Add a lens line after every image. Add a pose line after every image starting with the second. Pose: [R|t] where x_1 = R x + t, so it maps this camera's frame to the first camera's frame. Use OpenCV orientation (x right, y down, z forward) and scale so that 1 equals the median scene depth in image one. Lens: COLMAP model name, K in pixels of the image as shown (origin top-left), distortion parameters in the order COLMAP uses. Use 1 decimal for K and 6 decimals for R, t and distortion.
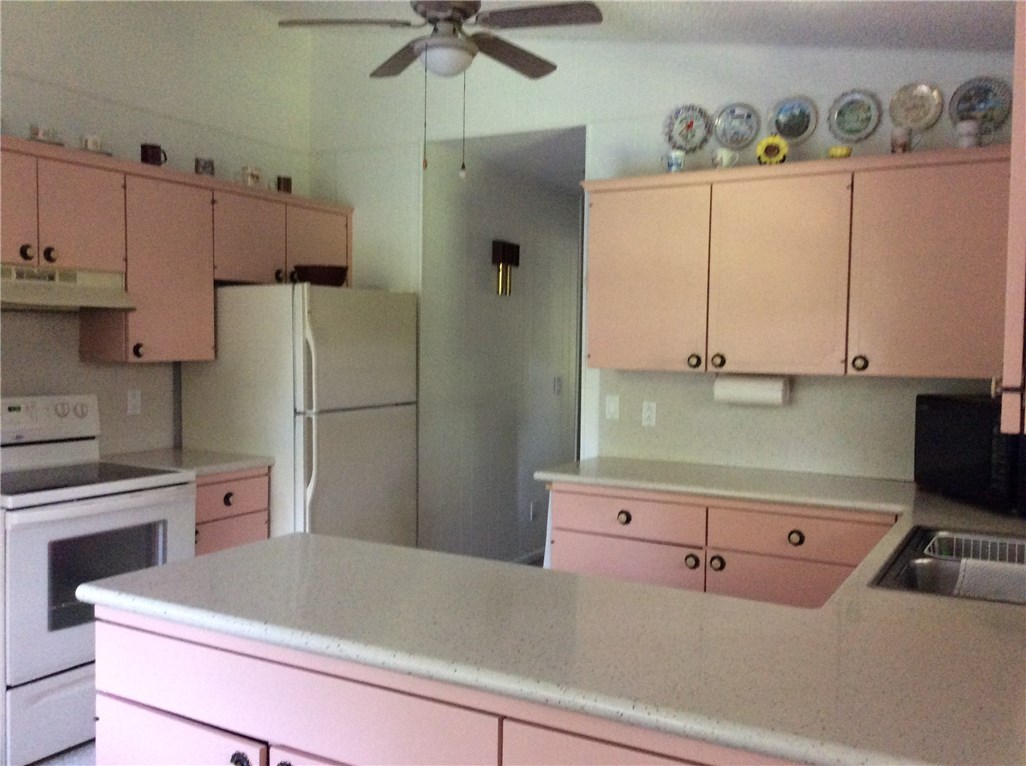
lens RADIAL K [[940.0, 0, 513.0], [0, 940.0, 383.0], [0, 0, 1]] dist [0.151854, -0.313729]
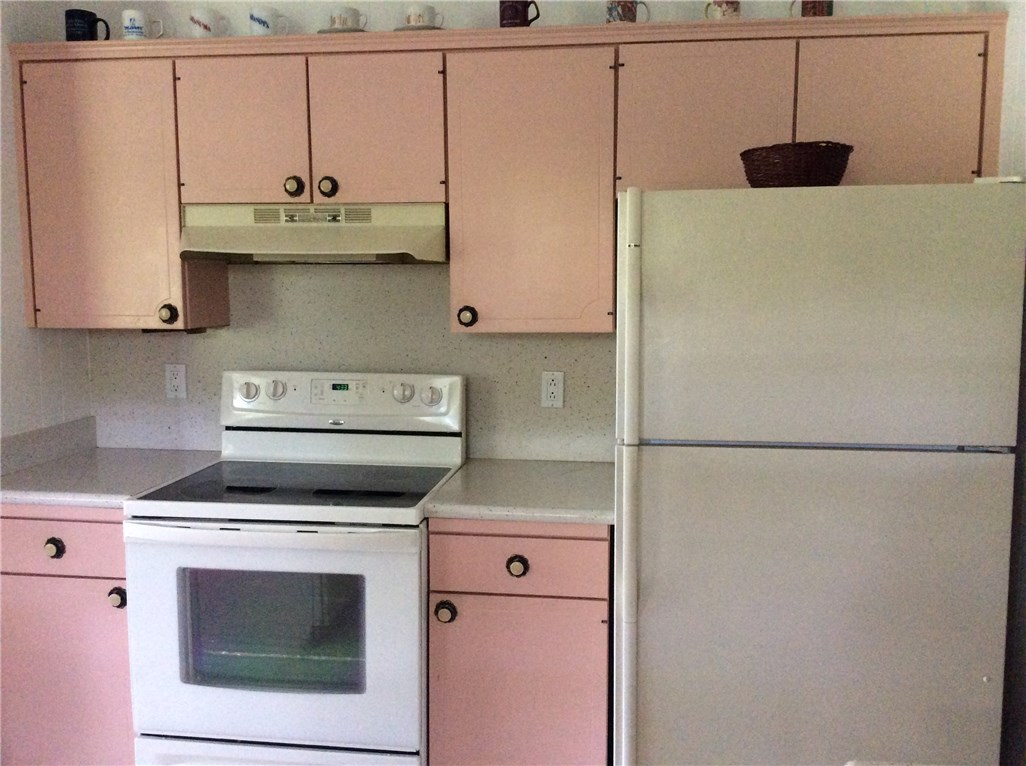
lens RADIAL K [[940.0, 0, 513.0], [0, 940.0, 383.0], [0, 0, 1]] dist [0.151854, -0.313729]
pose [[0.364353, 0.088839, -0.927014, 0.191032], [-0.036541, 0.996037, 0.081092, -0.032899], [0.930544, 0.004328, 0.366155, 0.606285]]
